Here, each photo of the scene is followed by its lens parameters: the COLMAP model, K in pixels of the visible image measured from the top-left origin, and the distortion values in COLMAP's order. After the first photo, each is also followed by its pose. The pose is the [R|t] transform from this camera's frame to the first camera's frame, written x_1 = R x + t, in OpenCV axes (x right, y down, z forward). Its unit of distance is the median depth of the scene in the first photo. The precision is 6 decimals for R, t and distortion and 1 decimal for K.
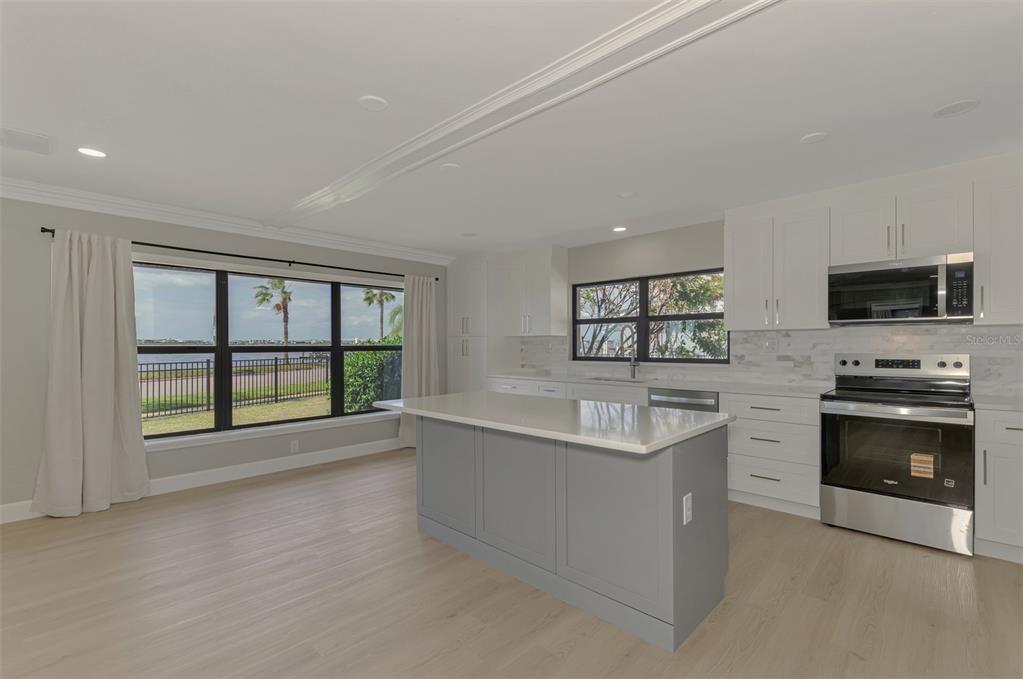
lens RADIAL K [[469.0, 0, 507.6], [0, 469.0, 341.2], [0, 0, 1]] dist [0.003506, 0.000202]
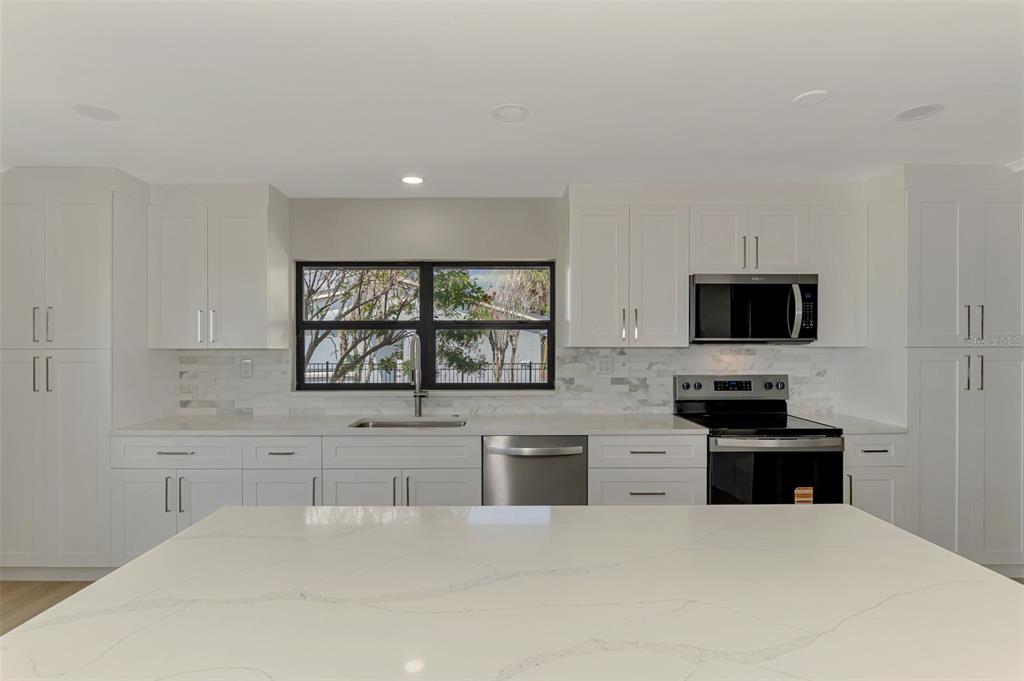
lens RADIAL K [[523.6, 0, 503.3], [0, 523.6, 357.7], [0, 0, 1]] dist [0.009676, -0.000339]
pose [[0.714649, -0.003624, 0.699474, -0.196954], [-0.007262, 0.999894, 0.012600, -0.014943], [-0.699446, -0.014084, 0.714547, 0.497871]]
